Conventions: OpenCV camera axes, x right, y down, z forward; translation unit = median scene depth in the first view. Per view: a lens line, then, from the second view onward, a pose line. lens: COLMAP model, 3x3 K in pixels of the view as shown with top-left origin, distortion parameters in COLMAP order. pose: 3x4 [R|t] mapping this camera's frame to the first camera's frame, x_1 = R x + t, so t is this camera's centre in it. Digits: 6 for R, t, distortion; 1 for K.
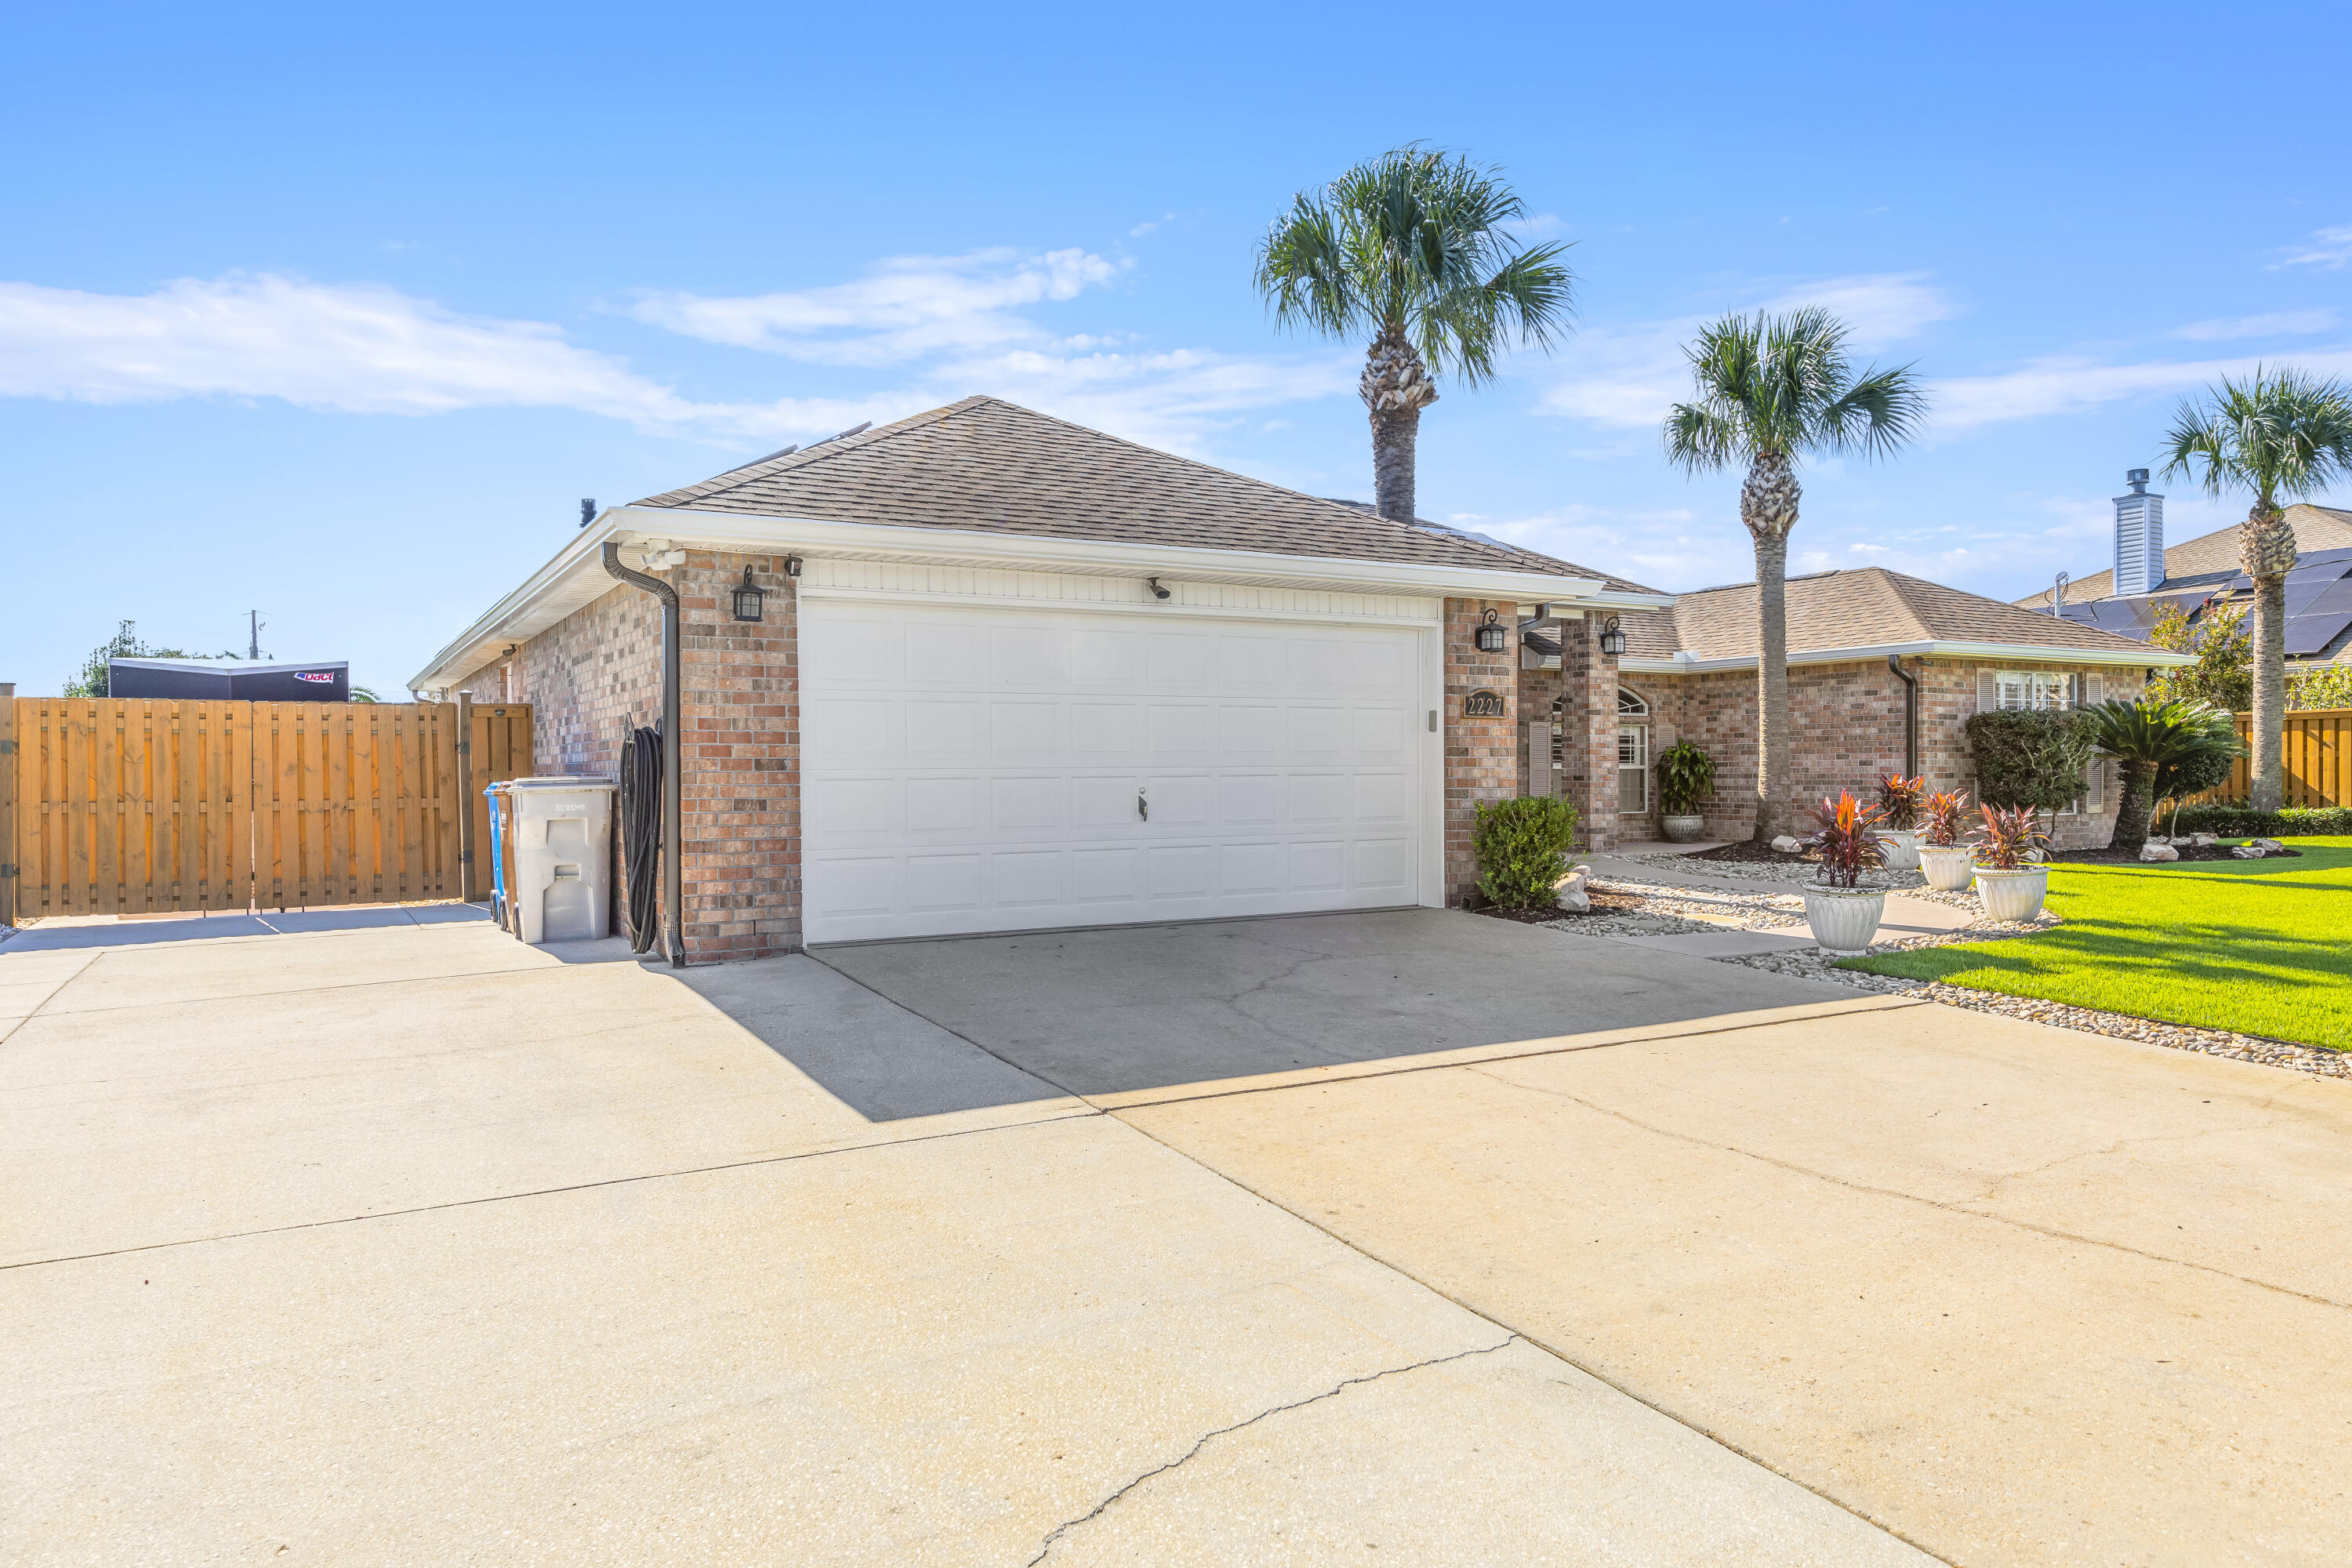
lens RADIAL K [[1547.7, 0, 1177.6], [0, 1547.7, 793.4], [0, 0, 1]] dist [0.027436, 0.000107]
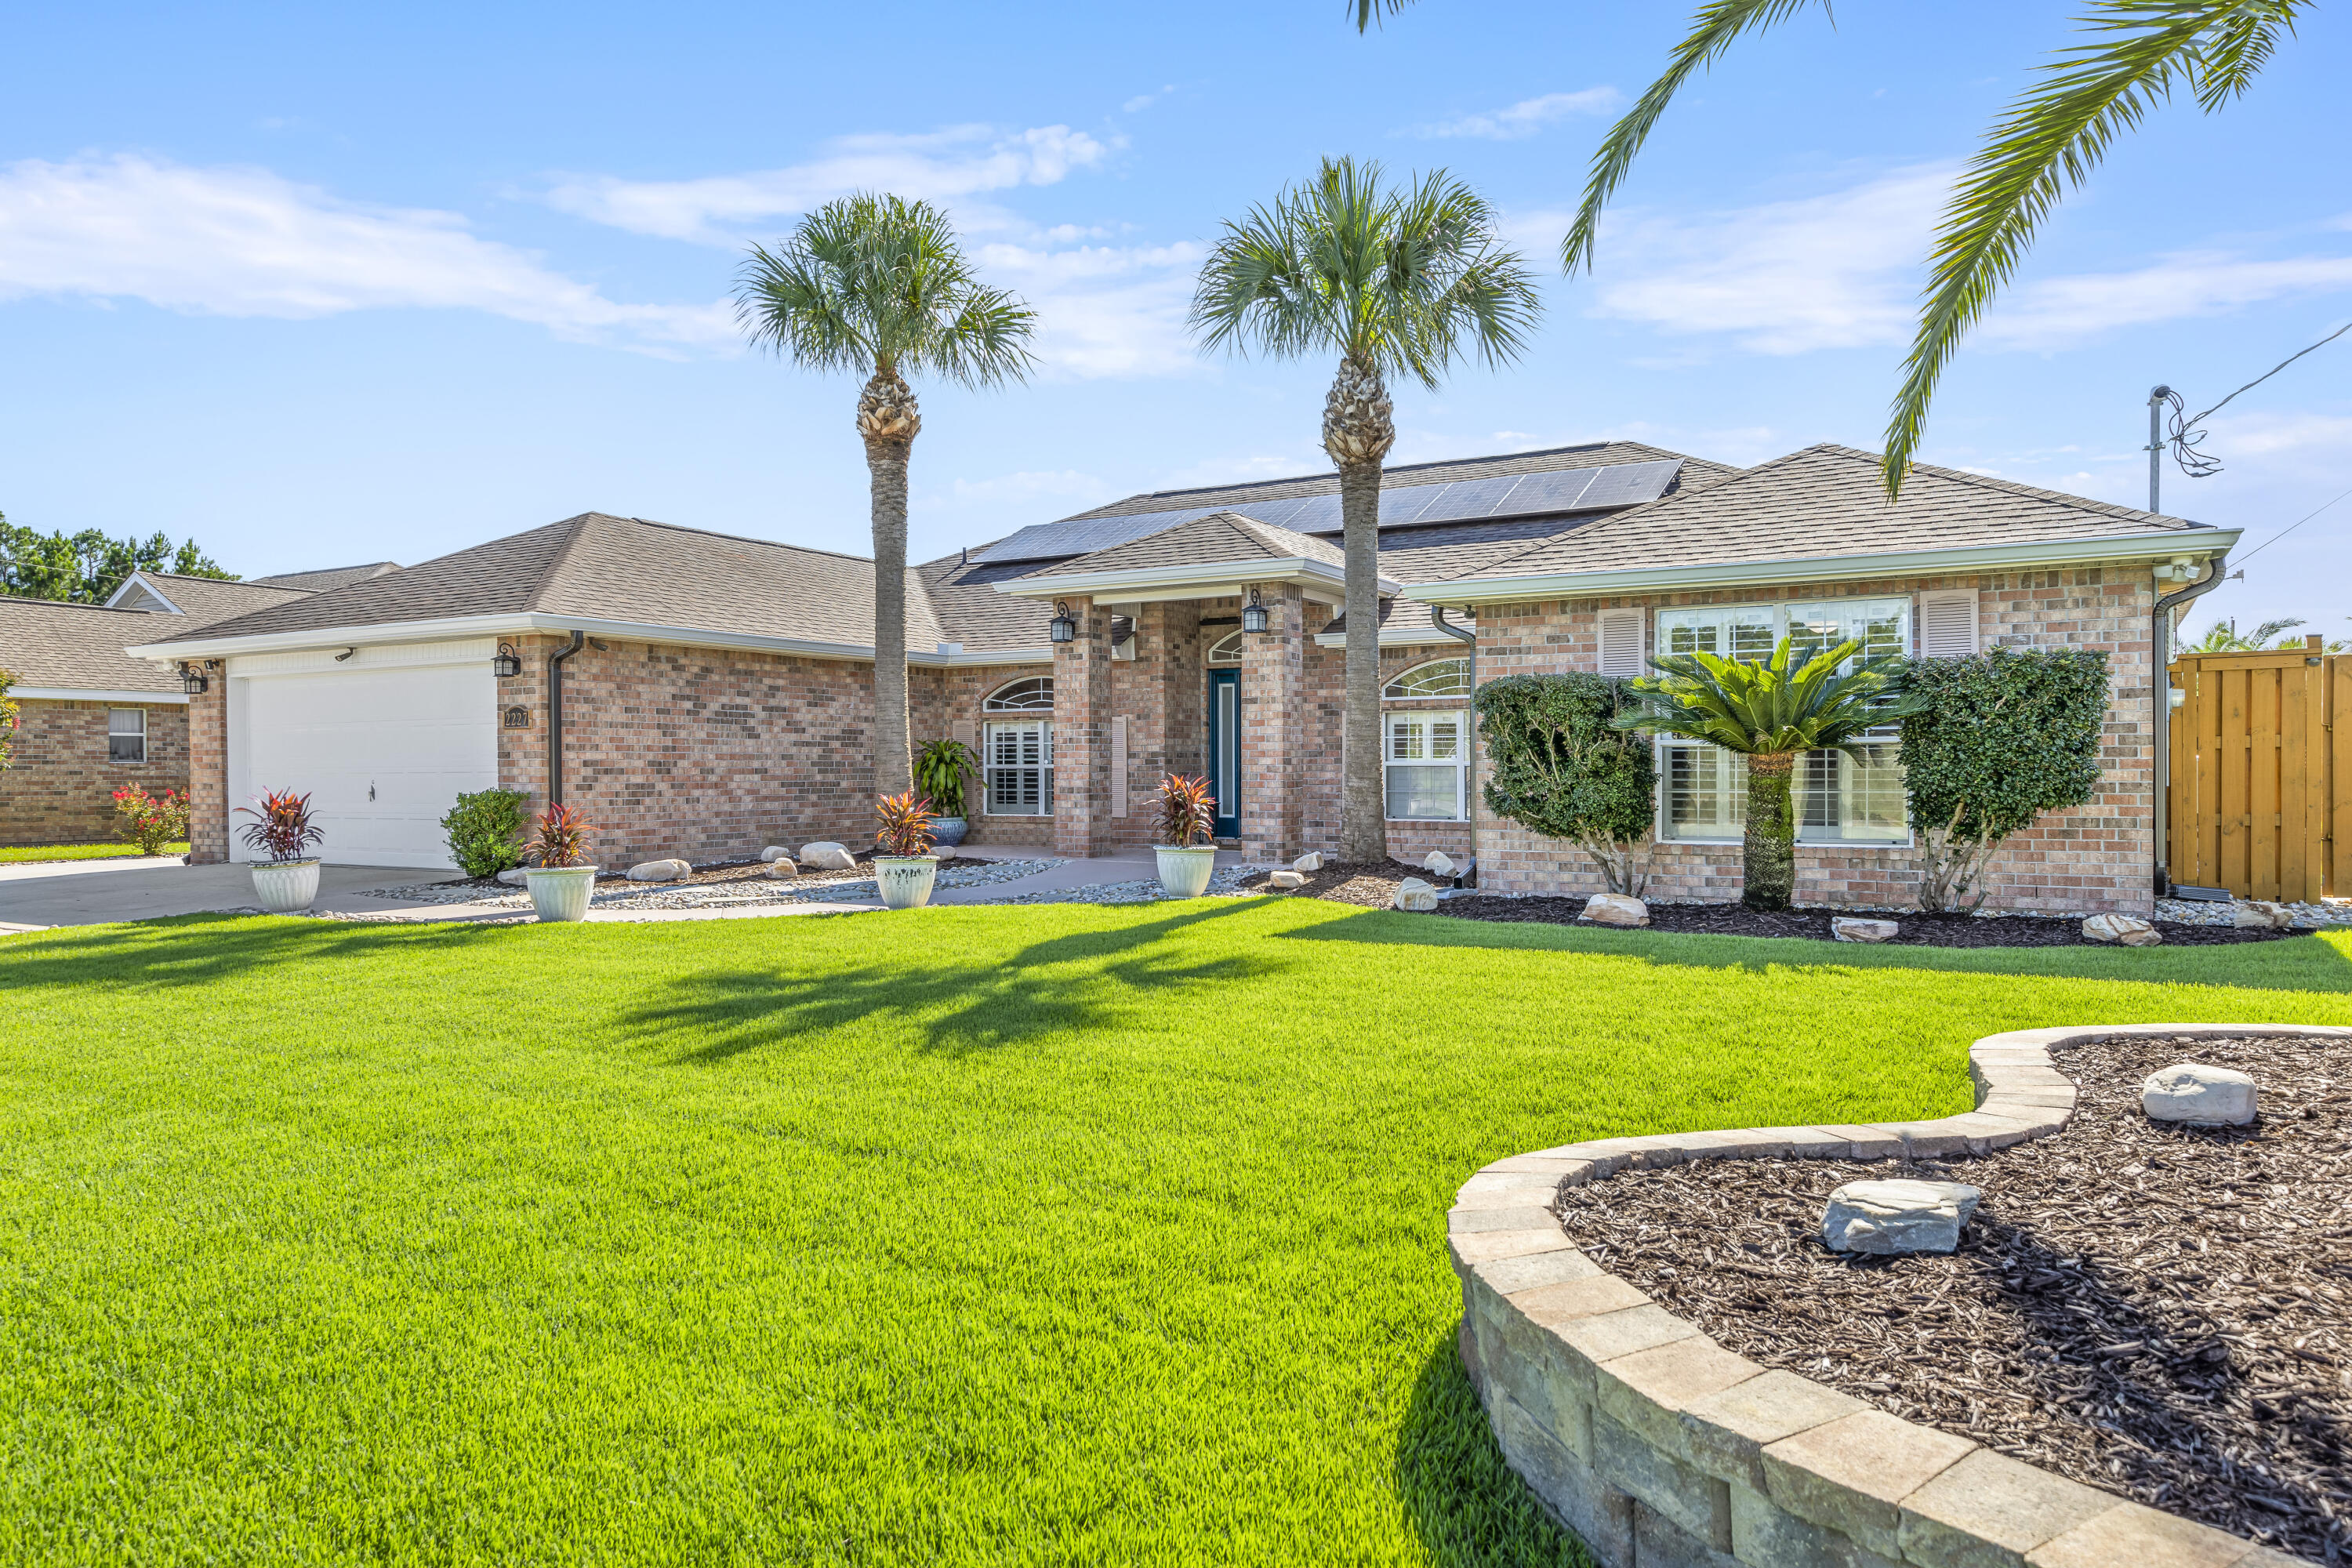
lens RADIAL K [[1547.7, 0, 1170.2], [0, 1547.7, 772.9], [0, 0, 1]] dist [0.027436, 0.000107]
pose [[0.487330, 0.003168, -0.873212, 1.213058], [-0.011024, 0.999936, -0.002525, -0.011221], [0.873148, 0.010857, 0.487334, 0.647913]]
